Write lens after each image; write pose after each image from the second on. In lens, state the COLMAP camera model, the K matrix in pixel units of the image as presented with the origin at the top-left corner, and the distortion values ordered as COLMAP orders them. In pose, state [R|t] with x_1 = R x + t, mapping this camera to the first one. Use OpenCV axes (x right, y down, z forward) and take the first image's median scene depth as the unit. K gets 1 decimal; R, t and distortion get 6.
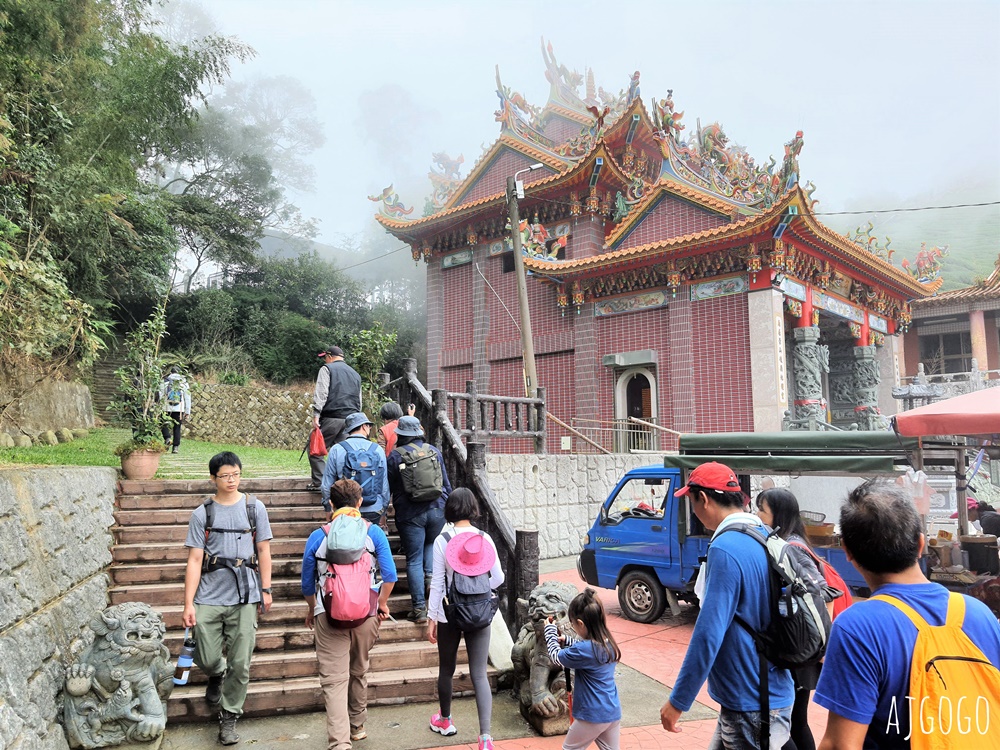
lens RADIAL K [[791.7, 0, 500.0], [0, 791.7, 375.0], [0, 0, 1]] dist [0.101941, -0.190664]
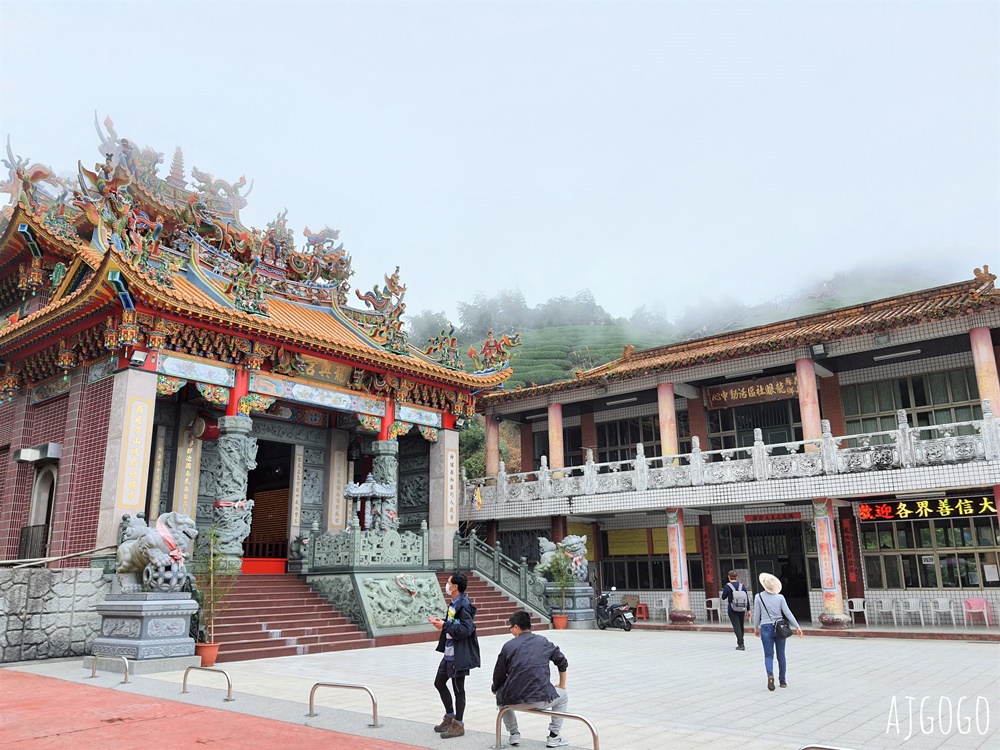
lens RADIAL K [[791.7, 0, 500.0], [0, 791.7, 375.0], [0, 0, 1]] dist [0.101941, -0.190664]
pose [[0.999336, 0.006795, 0.035793, 0.597815], [-0.001926, 0.990932, -0.134352, 0.010582], [-0.036382, 0.134194, 0.990287, 0.116326]]
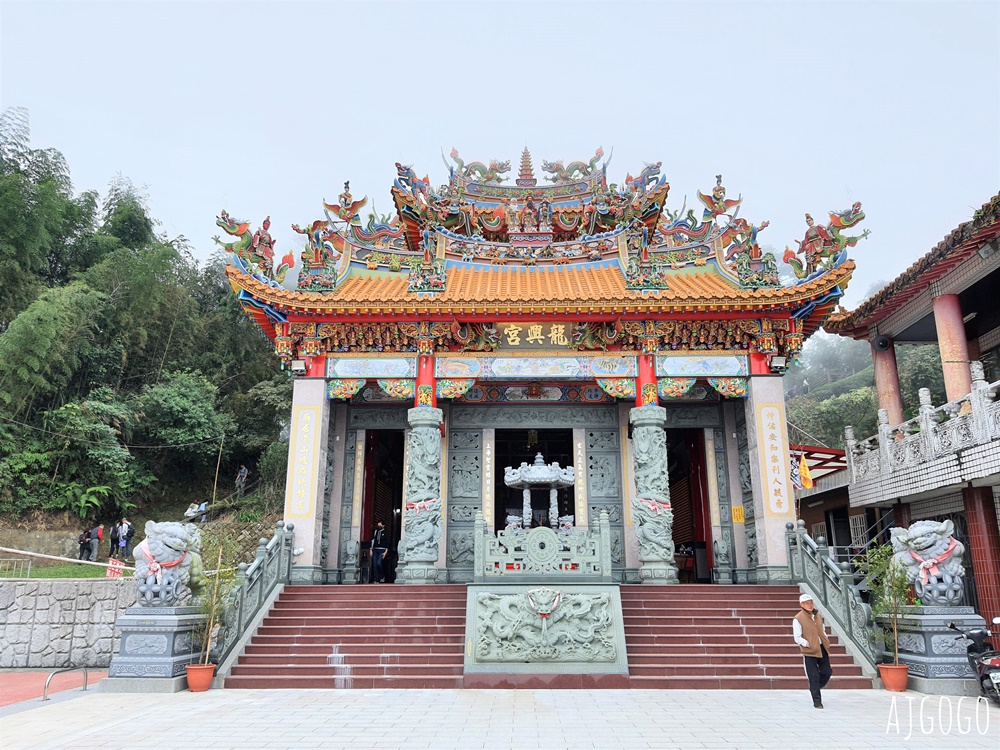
lens RADIAL K [[790.5, 0, 500.0], [0, 790.5, 375.0], [0, 0, 1]] dist [0.119653, -0.202848]
pose [[0.642555, -0.193201, -0.741482, 0.947227], [0.082521, 0.979510, -0.183711, 0.052755], [0.761783, 0.056856, 0.645333, 0.521288]]
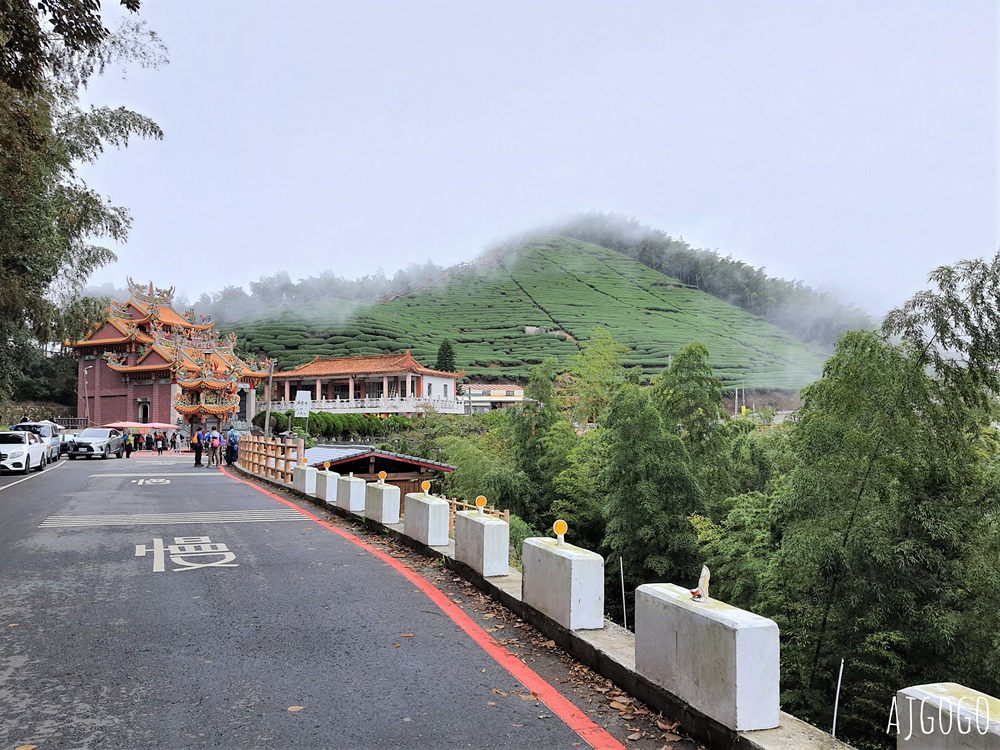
lens RADIAL K [[855.6, 0, 500.0], [0, 855.6, 375.0], [0, 0, 1]] dist [0.005076, -0.001693]
pose [[0.958597, 0.021183, 0.283978, 0.542397], [-0.032569, 0.998841, 0.035432, -0.279193], [-0.282898, -0.043214, 0.958176, -2.617388]]
